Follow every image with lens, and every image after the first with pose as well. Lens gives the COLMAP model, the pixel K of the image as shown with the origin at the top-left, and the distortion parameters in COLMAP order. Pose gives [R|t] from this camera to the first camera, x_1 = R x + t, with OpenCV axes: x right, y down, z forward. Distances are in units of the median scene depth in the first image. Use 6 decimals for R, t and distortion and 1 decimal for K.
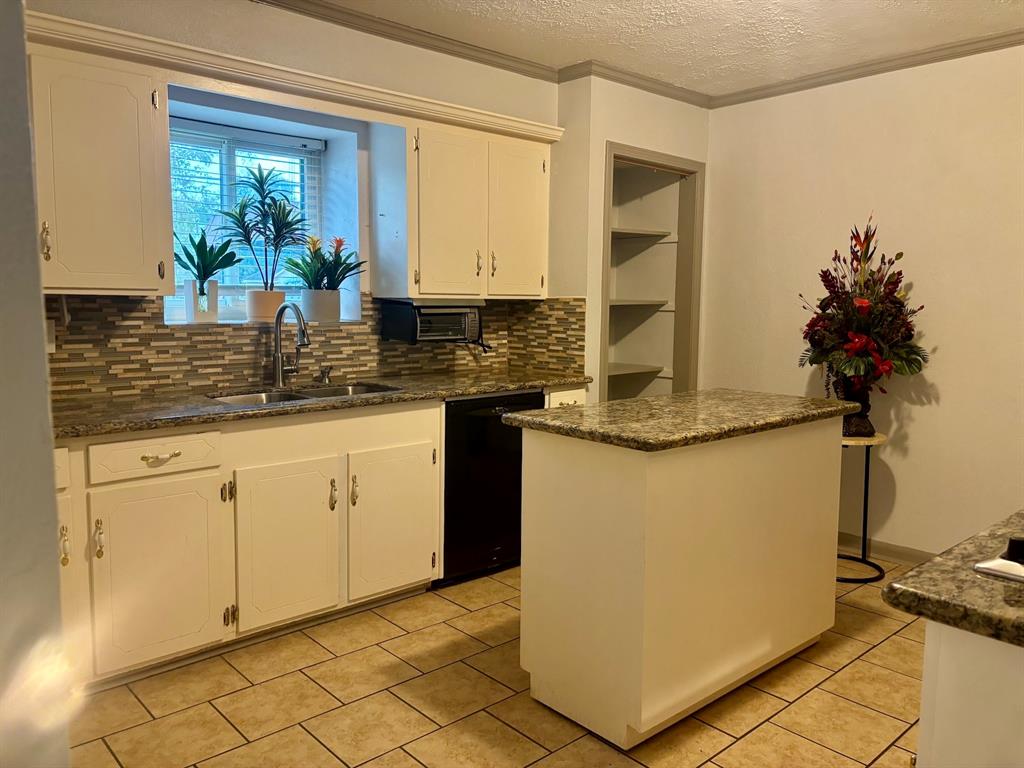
lens RADIAL K [[773.3, 0, 513.2], [0, 773.3, 372.9], [0, 0, 1]] dist [0.027240, -0.002577]
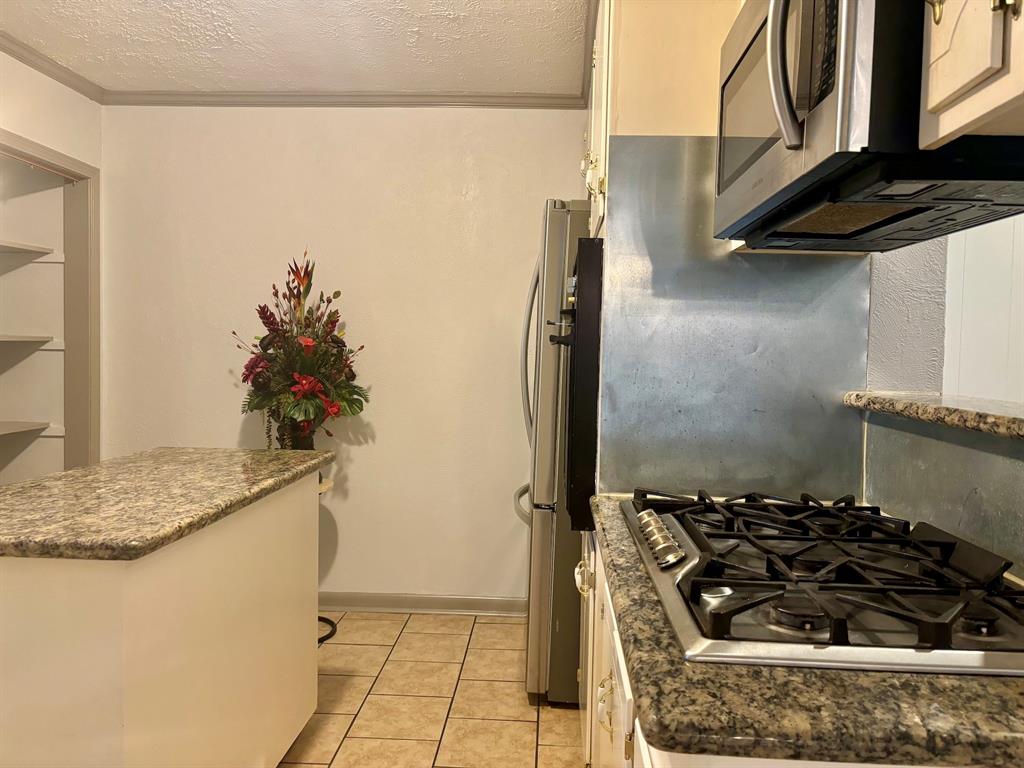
lens RADIAL K [[773.3, 0, 513.2], [0, 773.3, 372.9], [0, 0, 1]] dist [0.027240, -0.002577]
pose [[0.706230, -0.019371, 0.707717, -0.036909], [0.055757, 0.998043, -0.028323, -0.012228], [-0.705783, 0.059462, 0.705928, 0.163793]]
